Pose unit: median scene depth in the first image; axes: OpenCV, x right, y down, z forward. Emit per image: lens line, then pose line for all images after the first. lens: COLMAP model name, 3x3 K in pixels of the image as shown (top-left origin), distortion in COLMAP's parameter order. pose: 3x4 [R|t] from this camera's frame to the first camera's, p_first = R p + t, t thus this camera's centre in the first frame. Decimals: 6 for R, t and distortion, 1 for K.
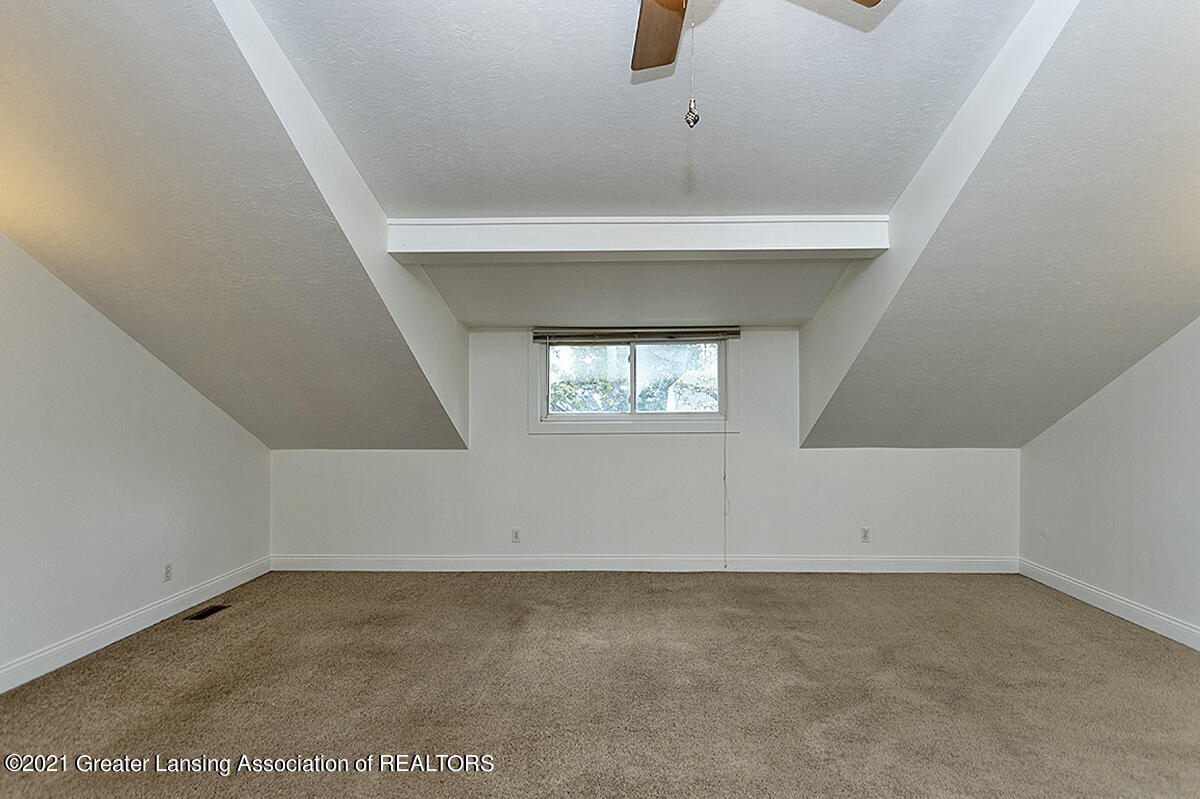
lens RADIAL K [[522.9, 0, 600.0], [0, 522.9, 399.5], [0, 0, 1]] dist [0.002049, 0.000203]
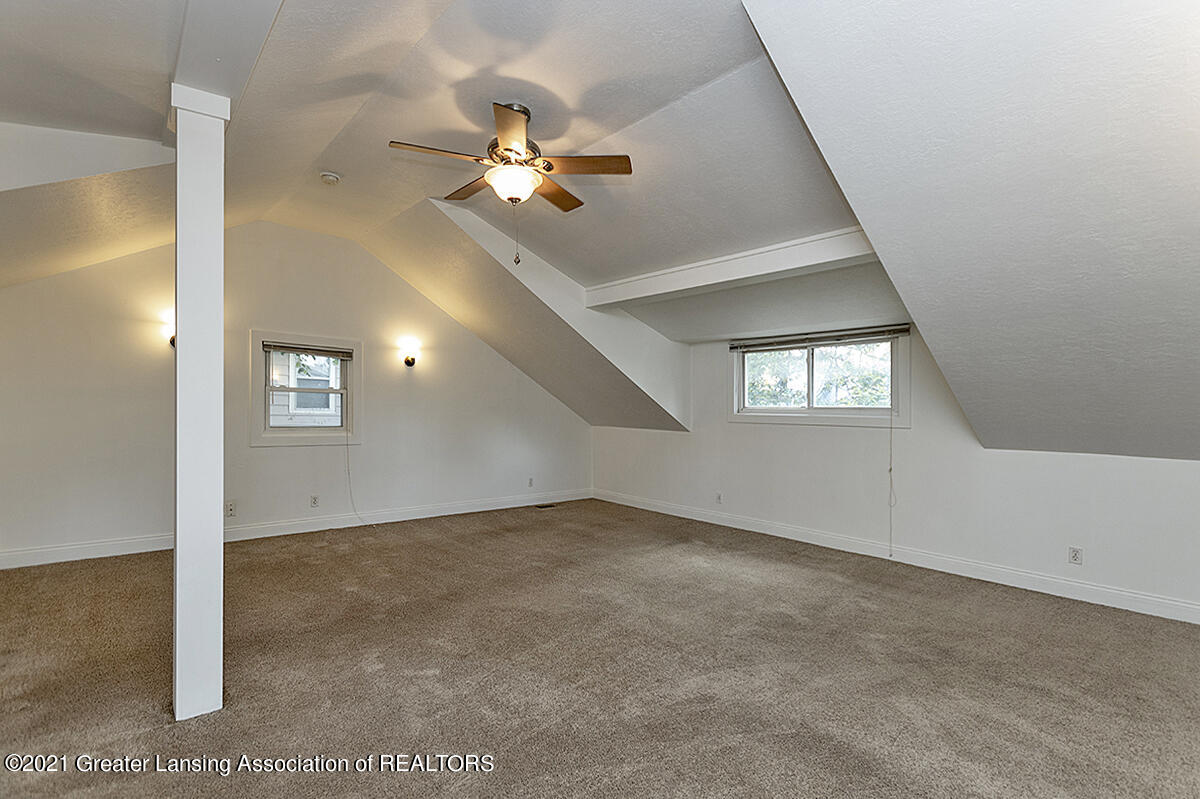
lens RADIAL K [[522.9, 0, 600.0], [0, 522.9, 399.5], [0, 0, 1]] dist [0.002049, 0.000203]
pose [[0.698021, 0.005289, -0.716057, 0.583528], [-0.004653, 0.999985, 0.002851, 0.007903], [0.716062, 0.001341, 0.698036, -0.146336]]
